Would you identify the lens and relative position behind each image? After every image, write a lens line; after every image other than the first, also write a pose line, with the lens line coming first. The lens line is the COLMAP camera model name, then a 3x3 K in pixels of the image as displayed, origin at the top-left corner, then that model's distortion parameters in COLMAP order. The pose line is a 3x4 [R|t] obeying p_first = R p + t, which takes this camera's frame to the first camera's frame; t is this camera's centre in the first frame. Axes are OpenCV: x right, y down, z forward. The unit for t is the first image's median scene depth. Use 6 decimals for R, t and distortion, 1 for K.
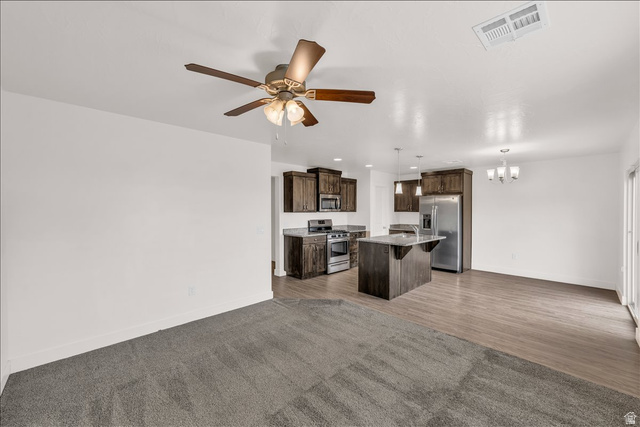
lens RADIAL K [[255.4, 0, 320.0], [0, 255.4, 213.5], [0, 0, 1]] dist [0.000016, -0.000023]
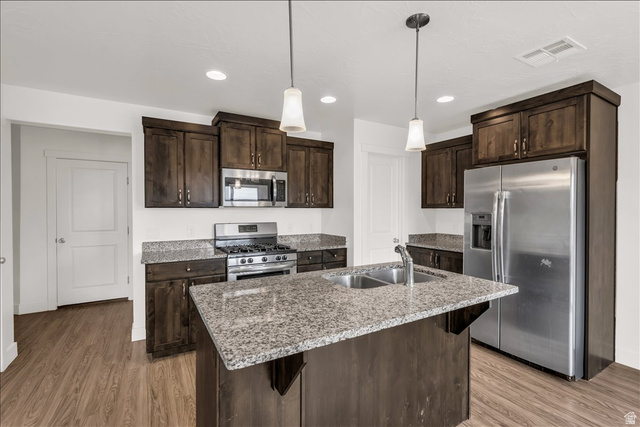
lens RADIAL K [[290.3, 0, 320.0], [0, 290.3, 213.5], [0, 0, 1]] dist [-0.000044, -0.000198]
pose [[0.971597, 0.004415, -0.236602, 0.276280], [-0.004018, 0.999990, 0.002162, 0.003745], [0.236609, -0.001150, 0.971604, 0.490022]]
